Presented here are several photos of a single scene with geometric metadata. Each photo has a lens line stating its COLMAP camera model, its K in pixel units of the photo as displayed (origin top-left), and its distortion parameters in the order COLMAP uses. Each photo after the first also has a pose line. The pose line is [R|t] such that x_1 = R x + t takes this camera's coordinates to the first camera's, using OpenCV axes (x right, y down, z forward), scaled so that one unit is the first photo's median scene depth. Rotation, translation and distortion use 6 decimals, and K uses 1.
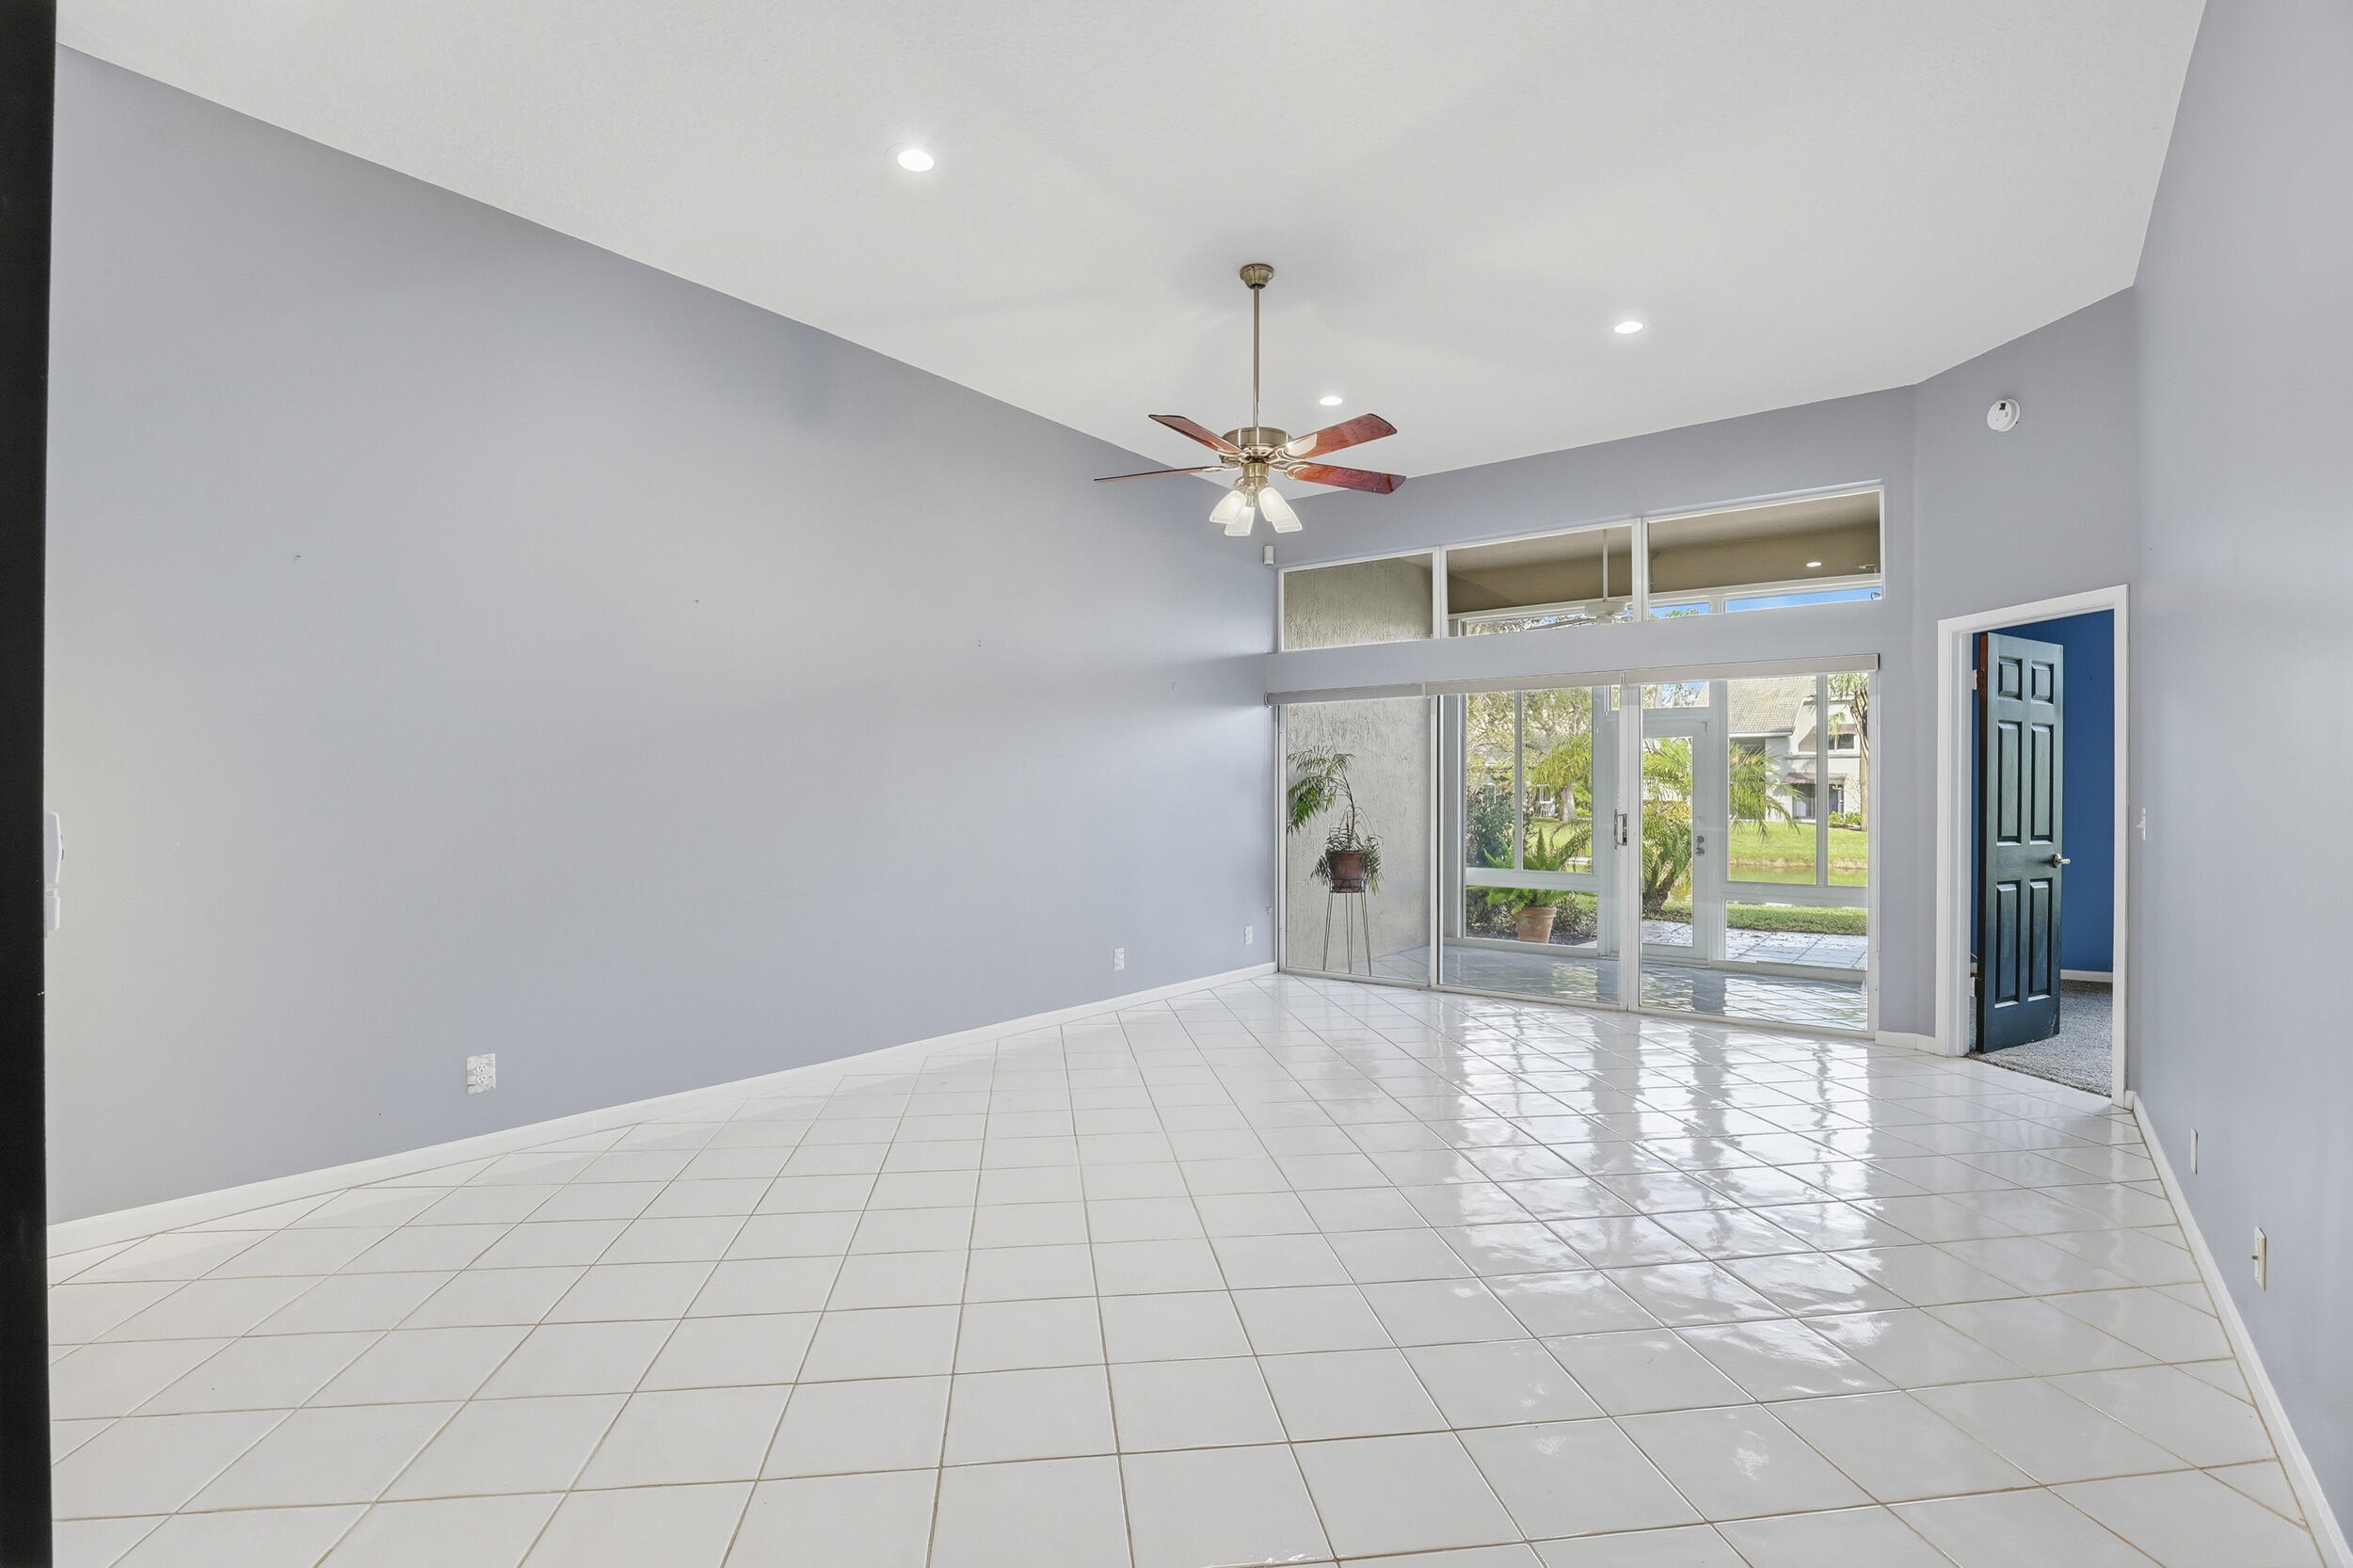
lens RADIAL K [[1112.1, 0, 1176.5], [0, 1112.1, 784.0], [0, 0, 1]] dist [-0.045317, -0.000031]
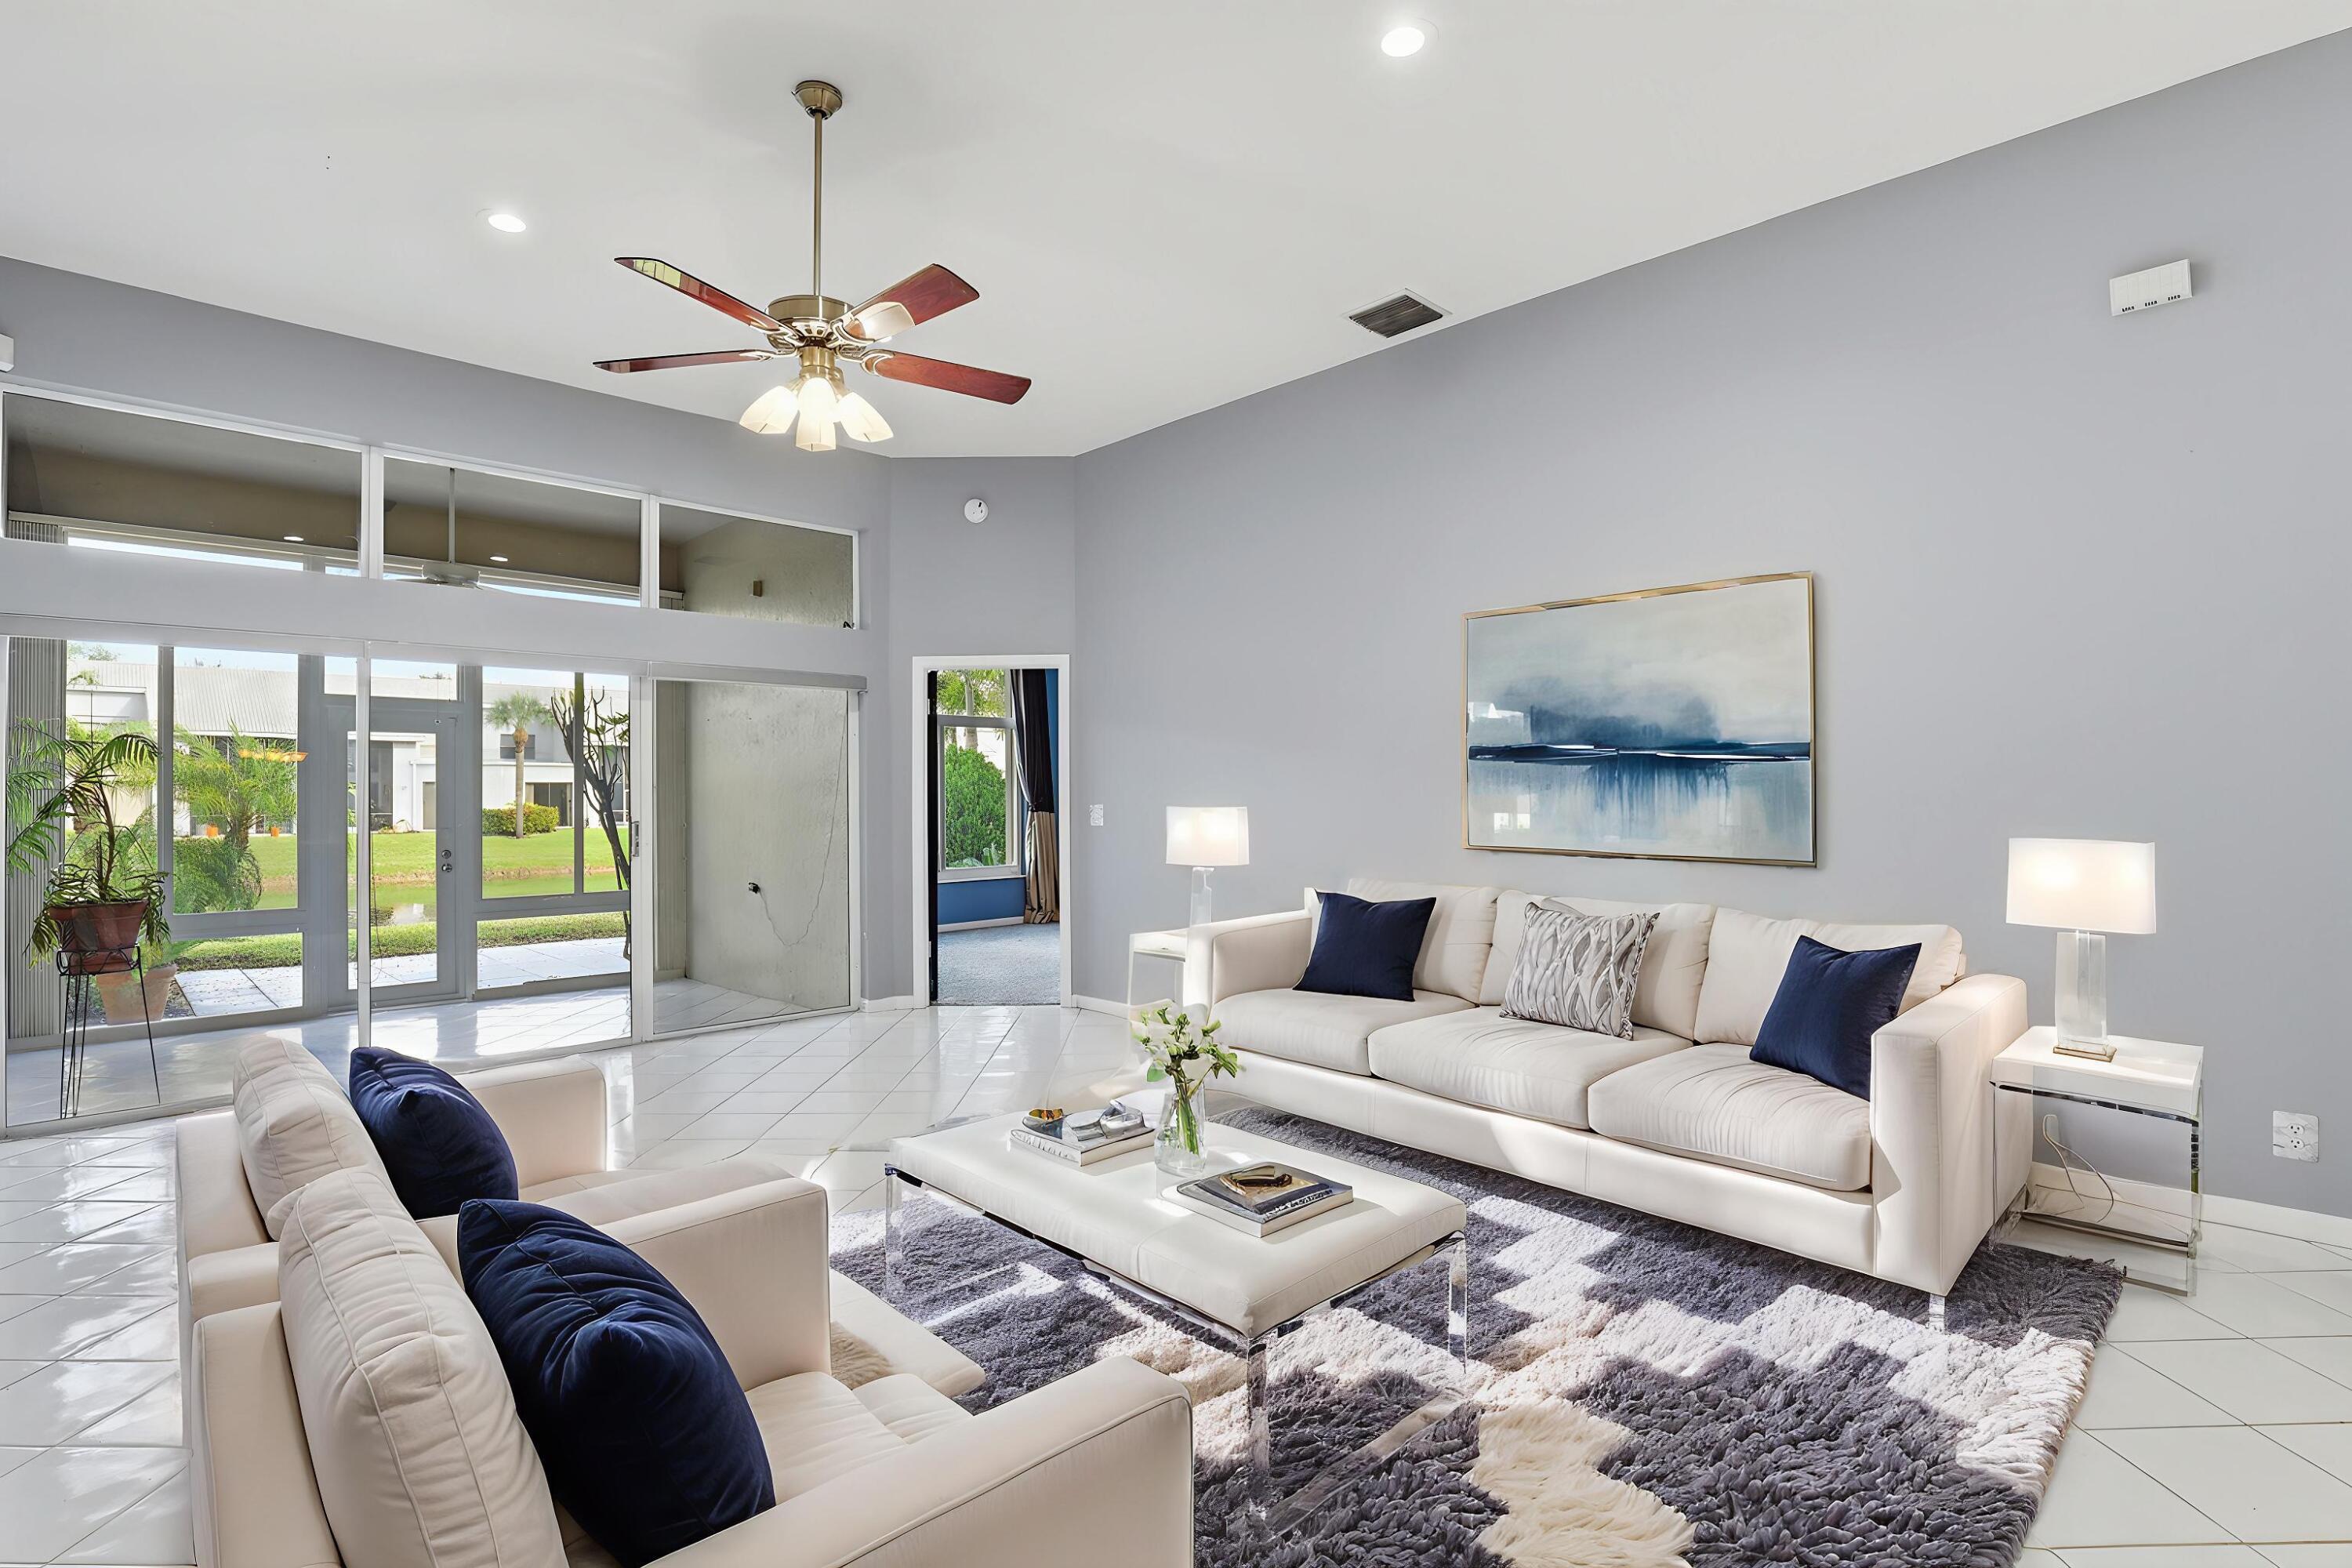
lens RADIAL K [[1091.6, 0, 1176.0], [0, 1091.6, 784.0], [0, 0, 1]] dist [-0.000216, -0.000021]
pose [[0.107397, -0.015100, 0.994102, -0.490945], [0.005281, 0.999879, 0.014618, -0.021797], [-0.994202, 0.003680, 0.107464, 0.556210]]
